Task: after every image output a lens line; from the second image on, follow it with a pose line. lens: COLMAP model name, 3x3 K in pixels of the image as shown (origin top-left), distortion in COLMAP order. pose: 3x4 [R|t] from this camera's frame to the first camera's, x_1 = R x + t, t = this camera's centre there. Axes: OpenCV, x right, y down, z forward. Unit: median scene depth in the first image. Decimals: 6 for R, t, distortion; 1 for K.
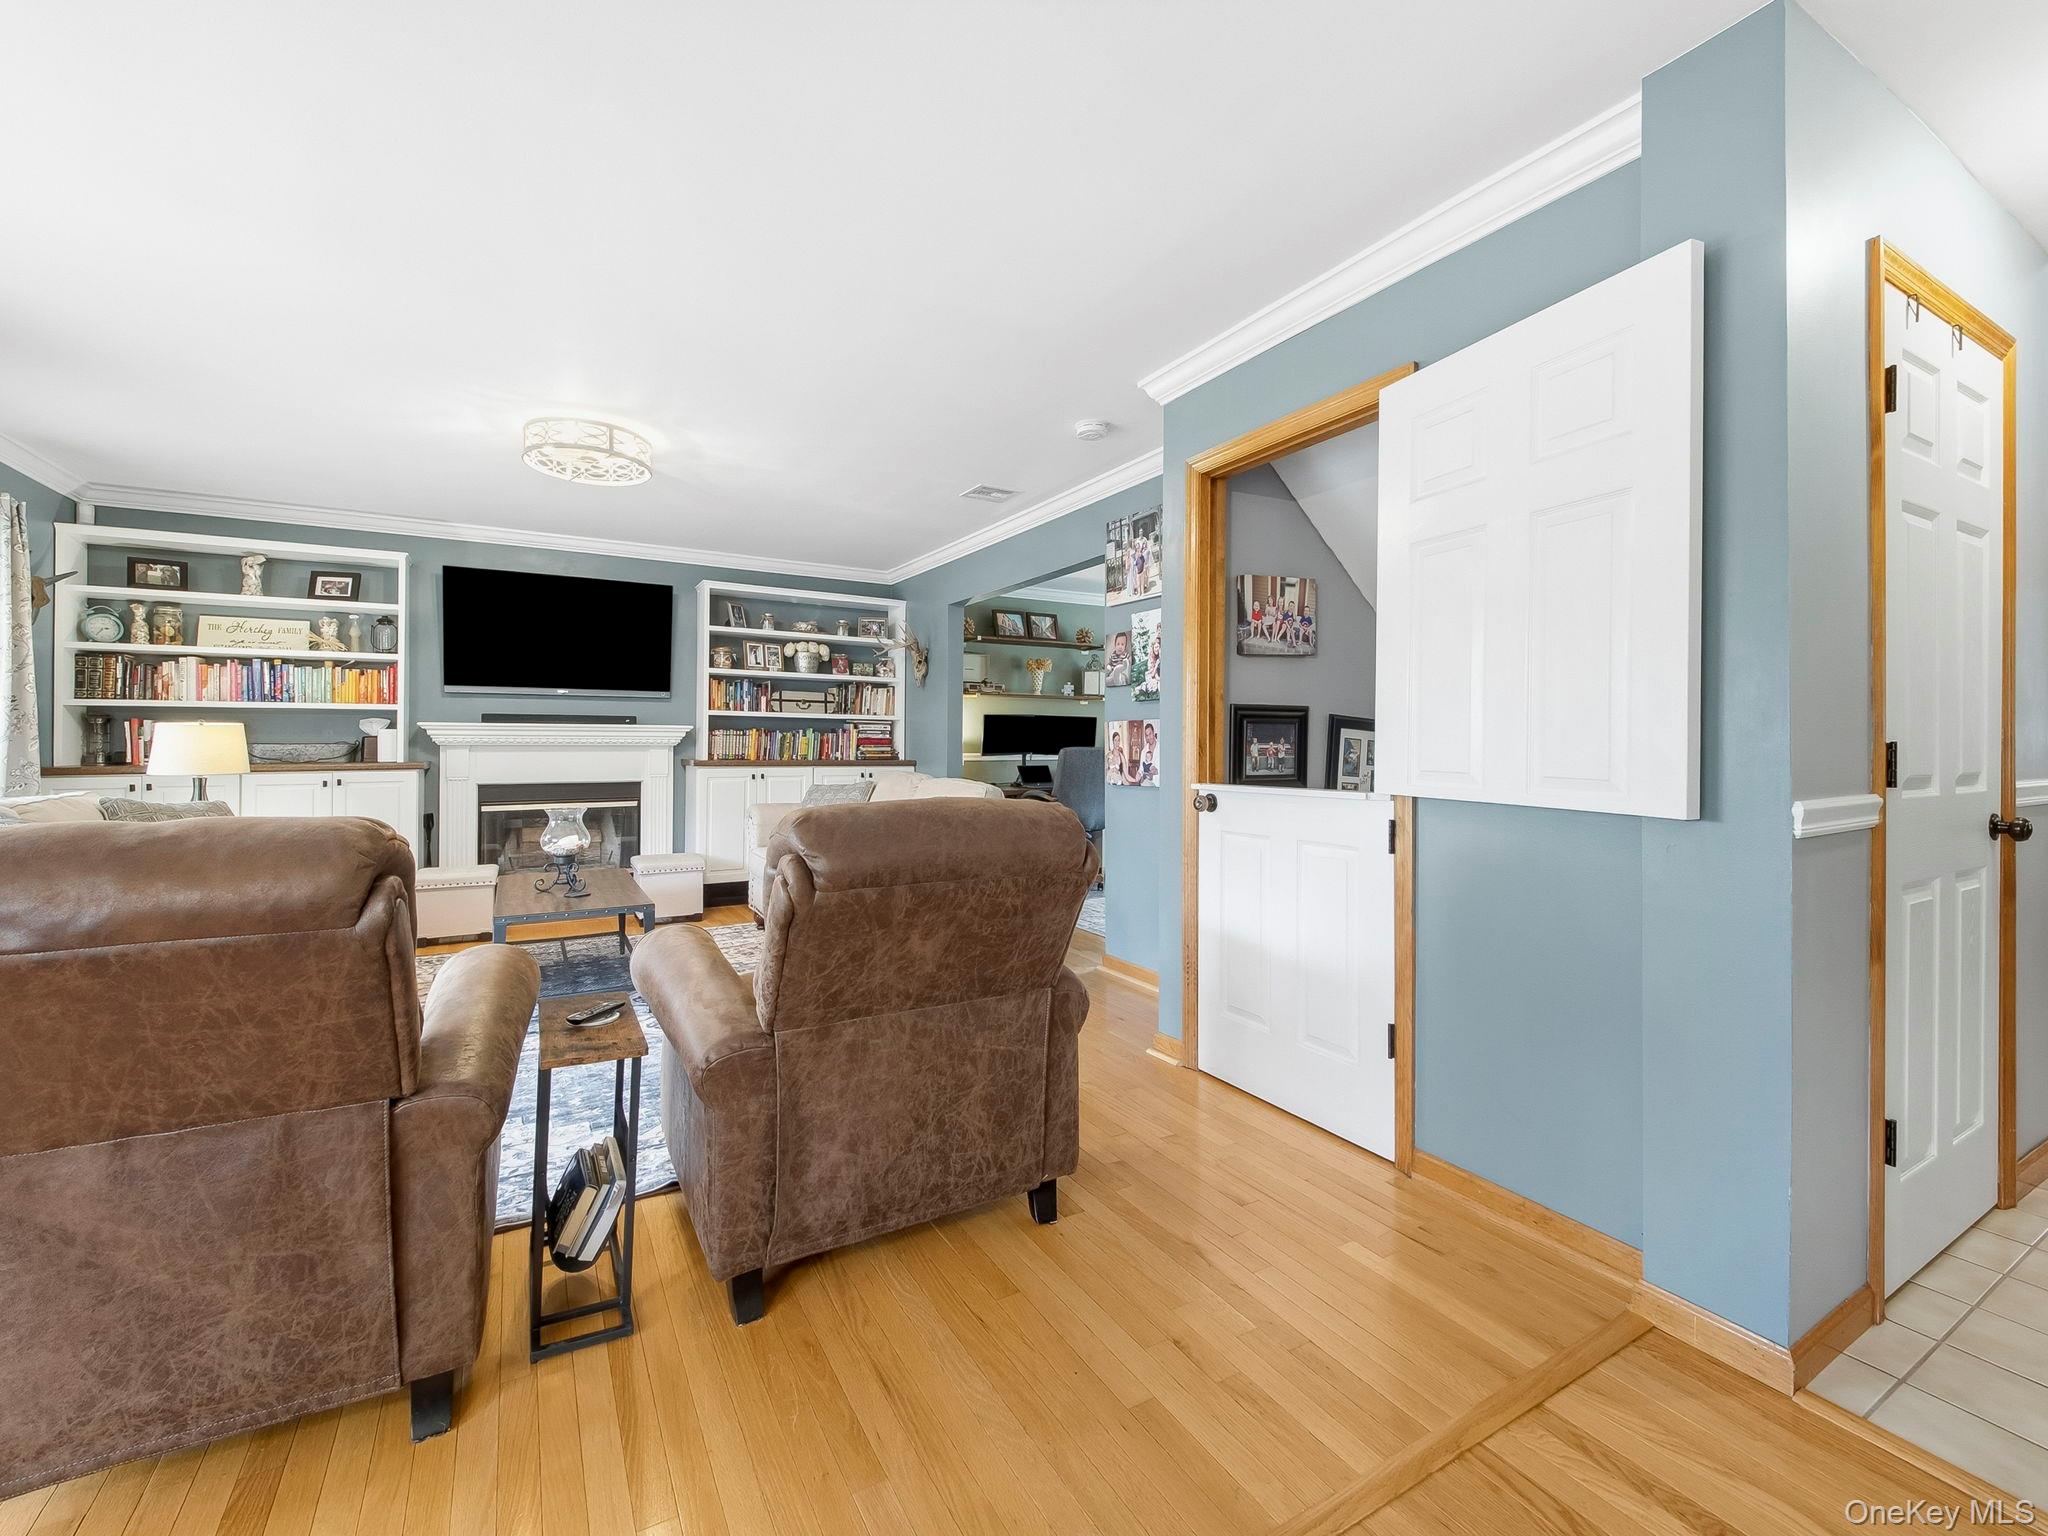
lens RADIAL K [[856.3, 0, 1003.6], [0, 856.3, 739.3], [0, 0, 1]] dist [-0.015288, -0.002603]
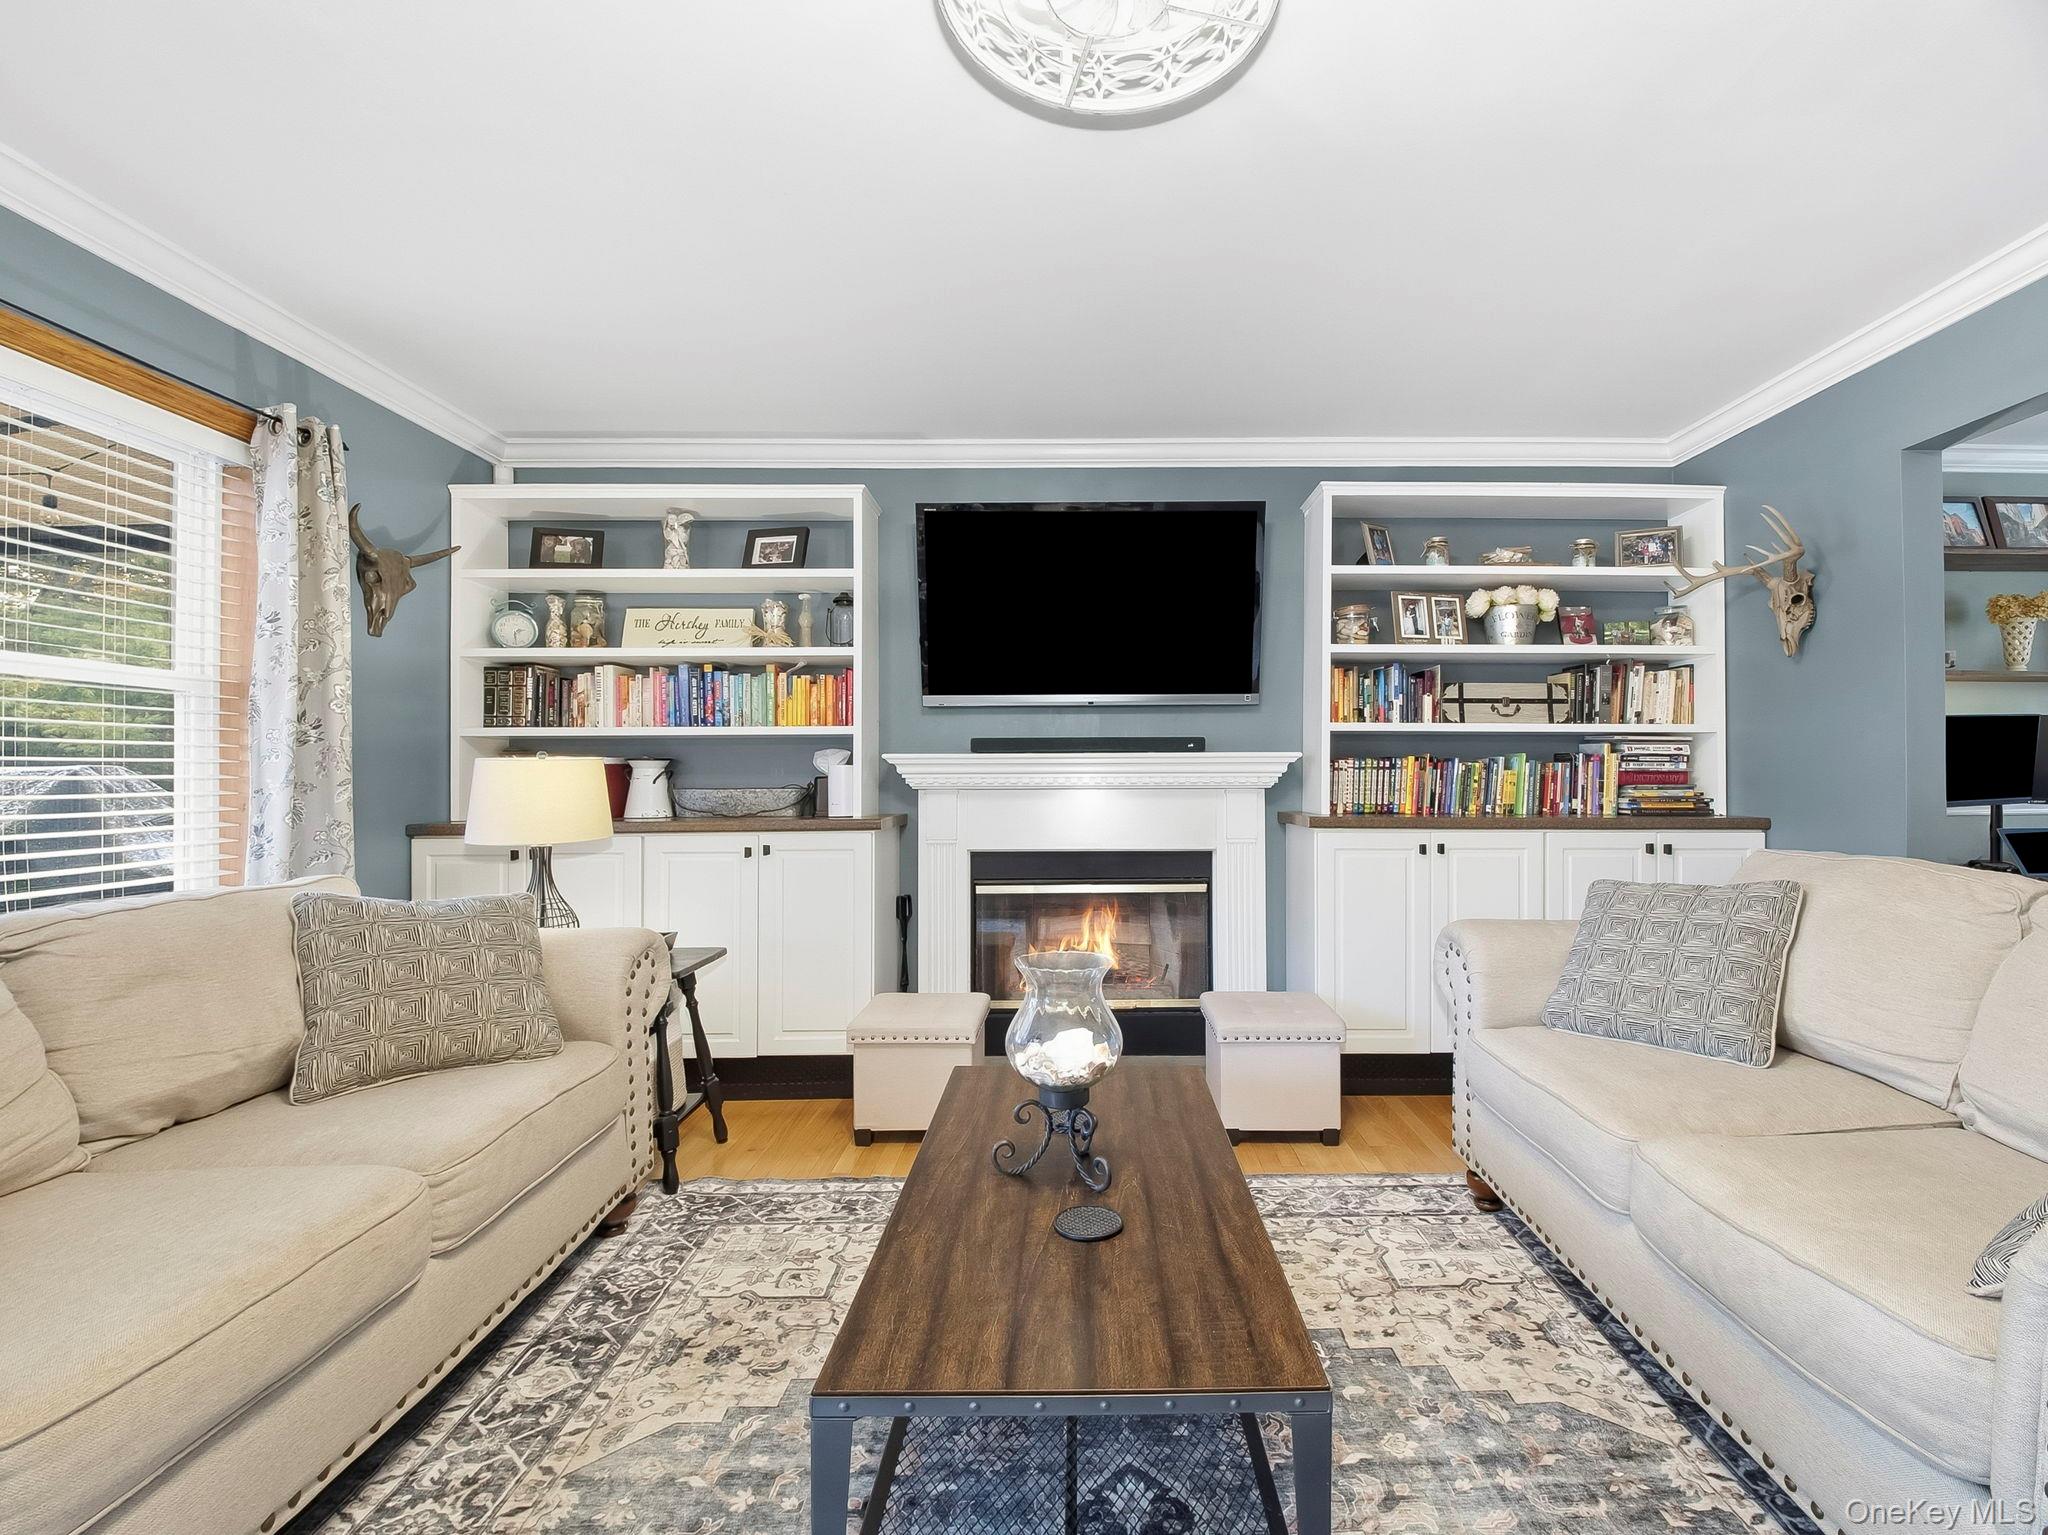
lens RADIAL K [[908.6, 0, 1066.1], [0, 908.6, 772.3], [0, 0, 1]] dist [0.002664, -0.007627]
pose [[0.868157, -0.008063, -0.496223, -0.229970], [0.010092, 0.999948, 0.001407, -0.005729], [0.496186, -0.006229, 0.868194, 0.466072]]
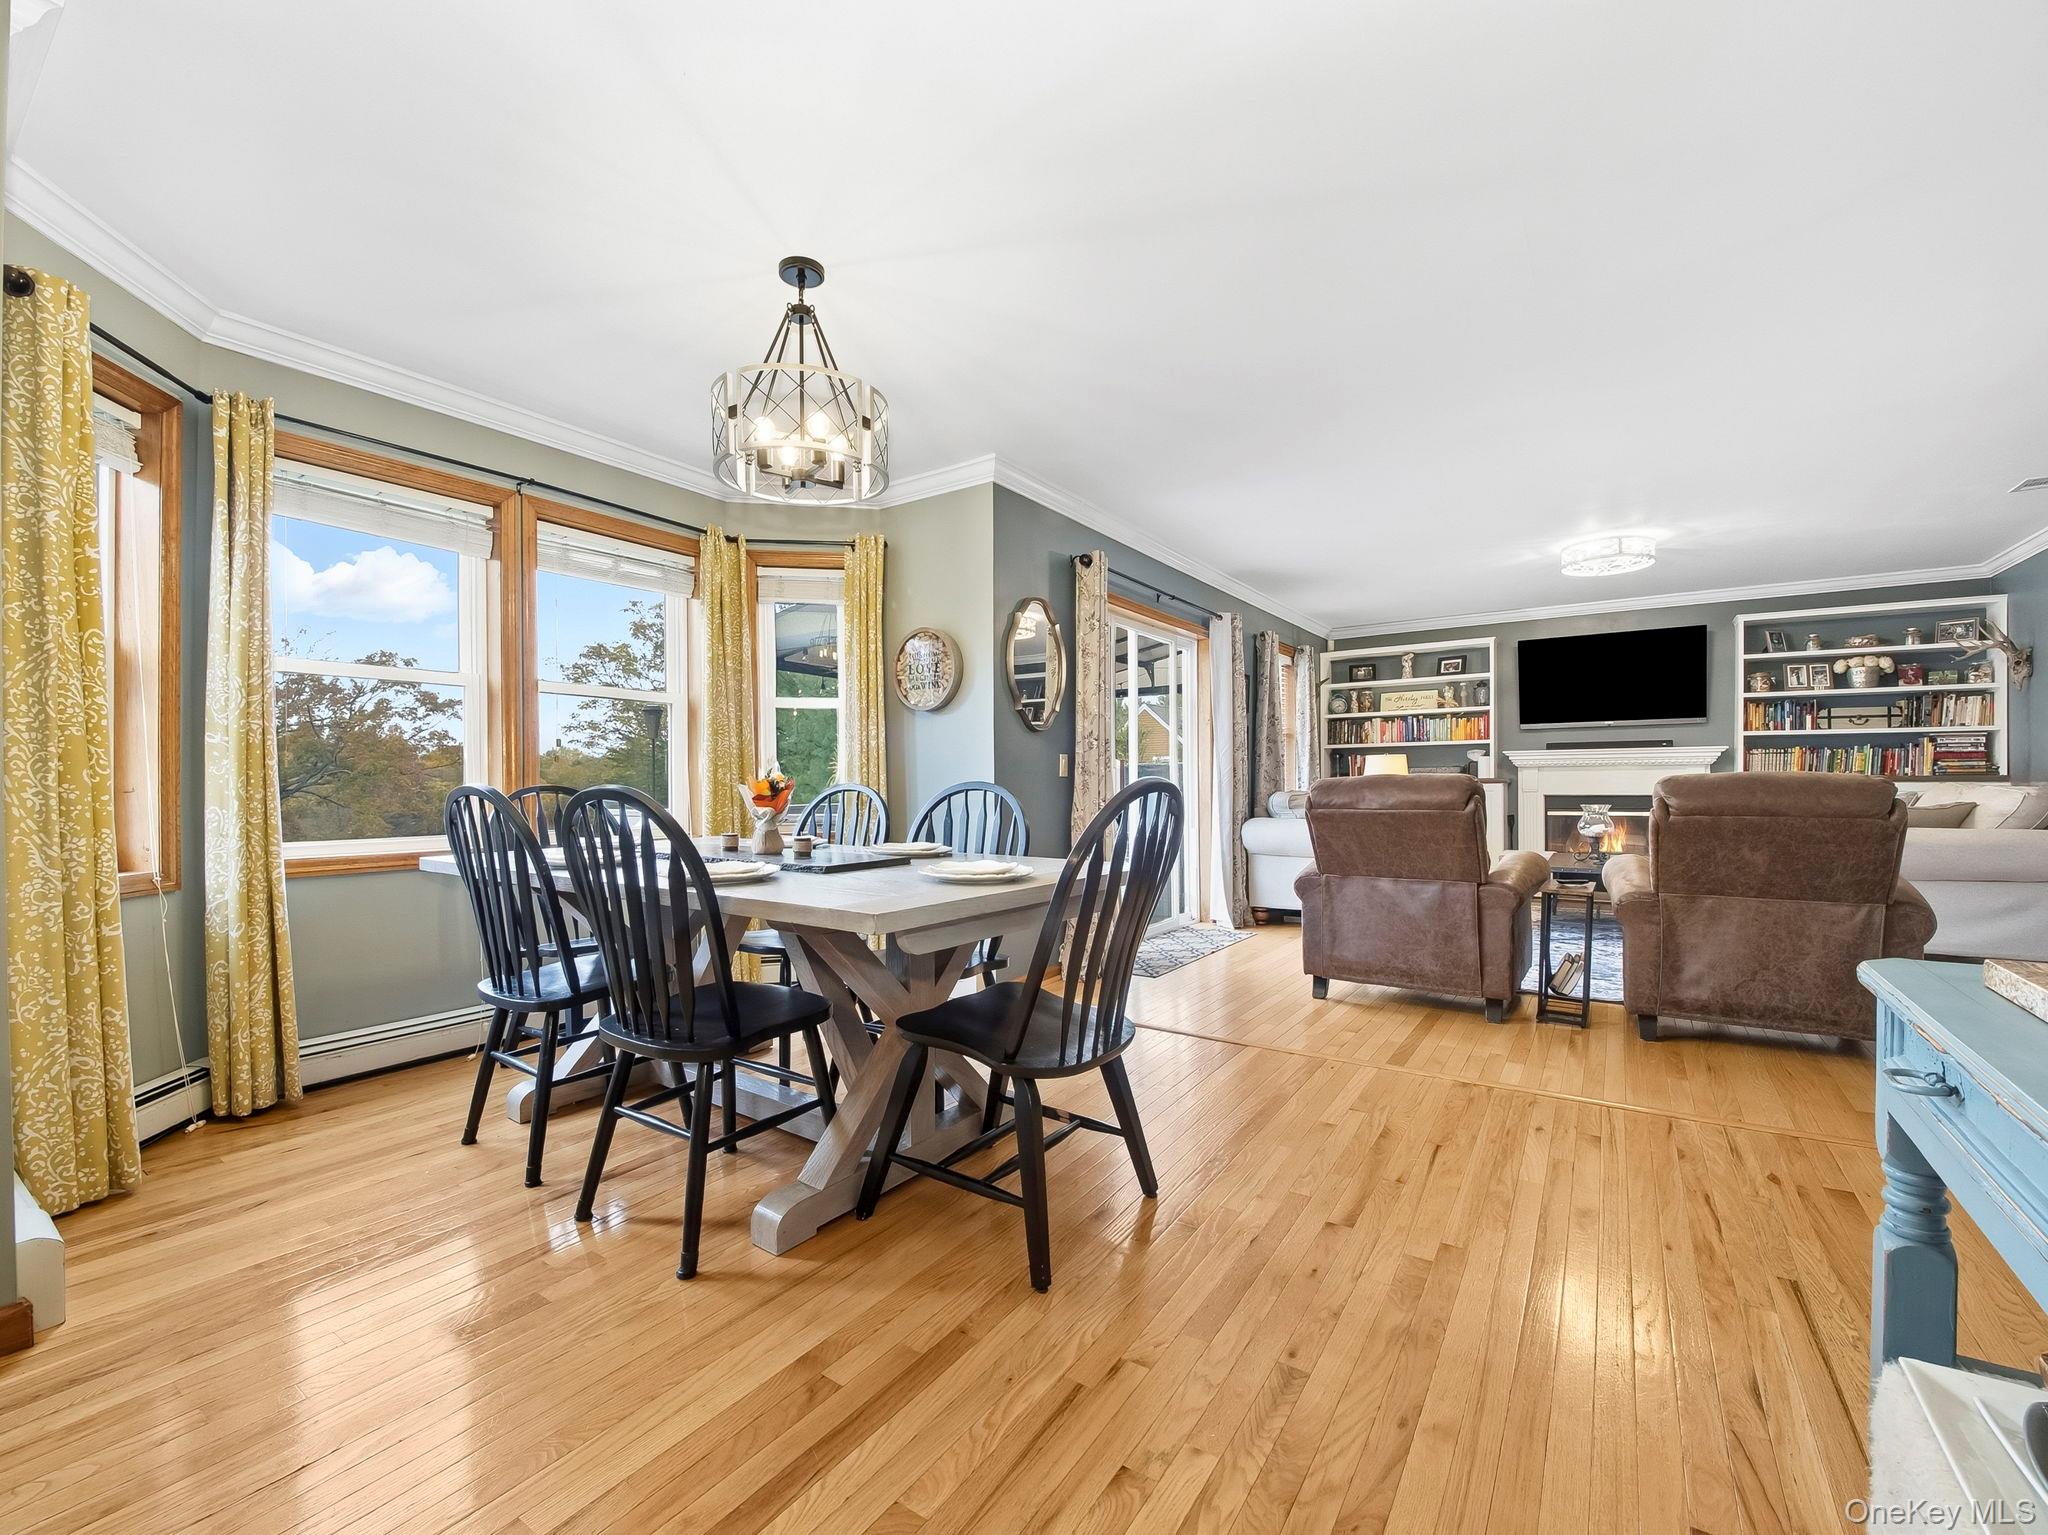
lens RADIAL K [[856.3, 0, 1049.8], [0, 856.3, 787.5], [0, 0, 1]] dist [-0.015288, -0.002603]
pose [[0.448933, -0.003184, -0.893560, 0.264351], [0.014615, 0.999886, 0.003780, 0.024853], [0.893446, -0.014756, 0.448928, -0.346380]]
